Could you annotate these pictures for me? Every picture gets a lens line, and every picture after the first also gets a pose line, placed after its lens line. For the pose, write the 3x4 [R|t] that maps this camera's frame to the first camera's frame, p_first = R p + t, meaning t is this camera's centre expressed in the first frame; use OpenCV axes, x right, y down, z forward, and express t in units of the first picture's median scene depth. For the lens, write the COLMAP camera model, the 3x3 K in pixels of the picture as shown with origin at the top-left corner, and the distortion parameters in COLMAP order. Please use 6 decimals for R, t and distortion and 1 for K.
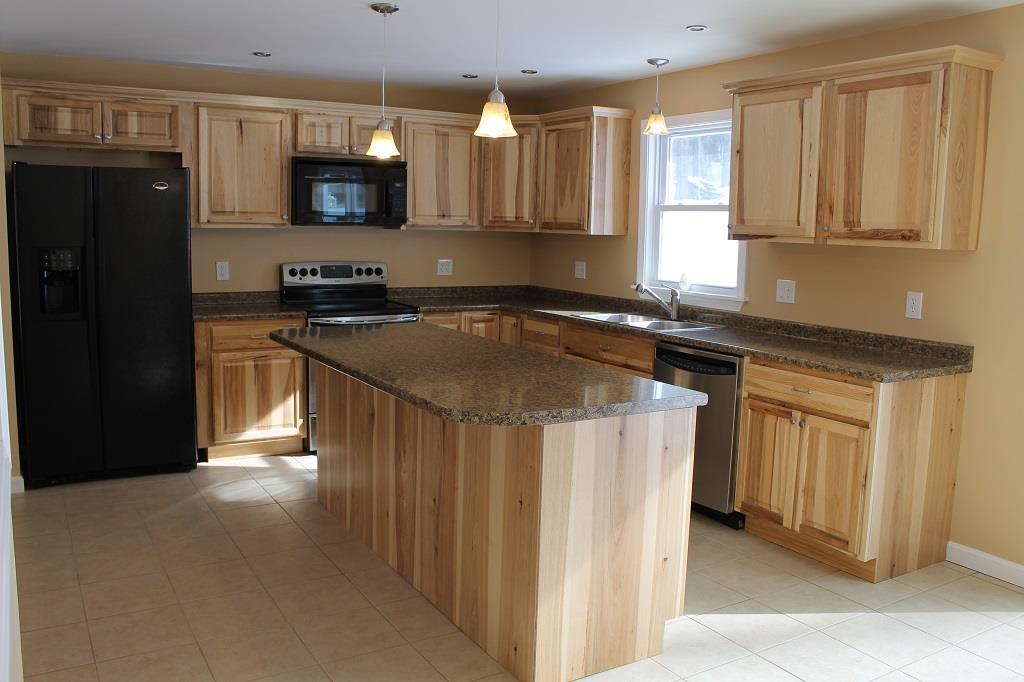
lens RADIAL K [[866.7, 0, 499.2], [0, 866.7, 344.1], [0, 0, 1]] dist [-0.177084, 0.172075]
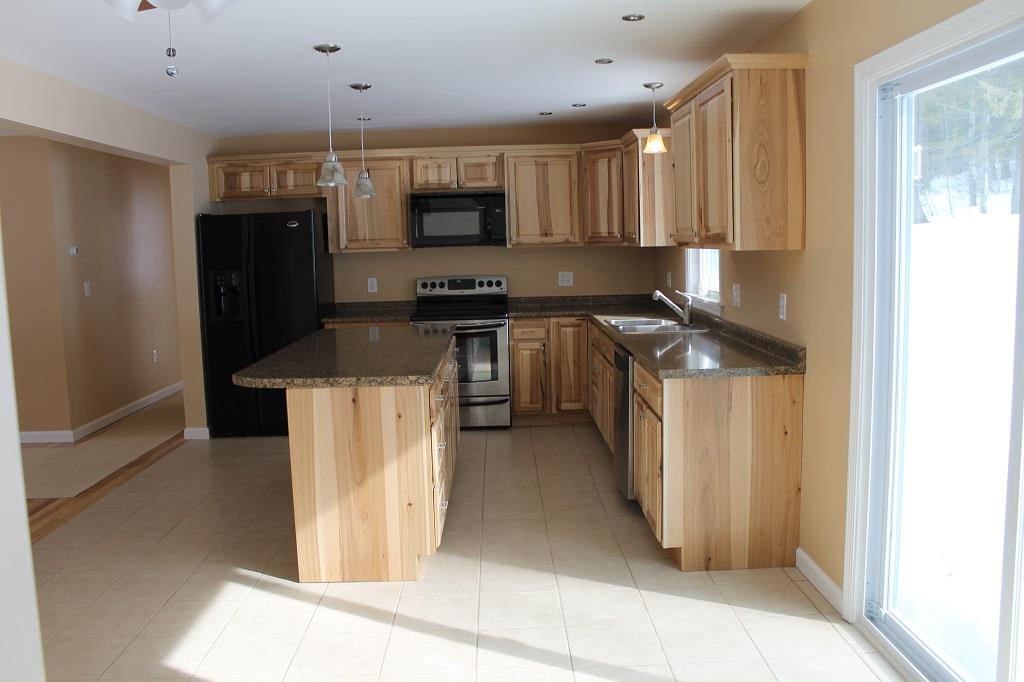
lens RADIAL K [[866.7, 0, 499.2], [0, 866.7, 344.1], [0, 0, 1]] dist [-0.177084, 0.172075]
pose [[0.862721, 0.016375, -0.505416, 0.514806], [-0.024305, 0.999663, -0.009098, 0.010796], [0.505096, 0.020133, 0.862828, -0.027069]]
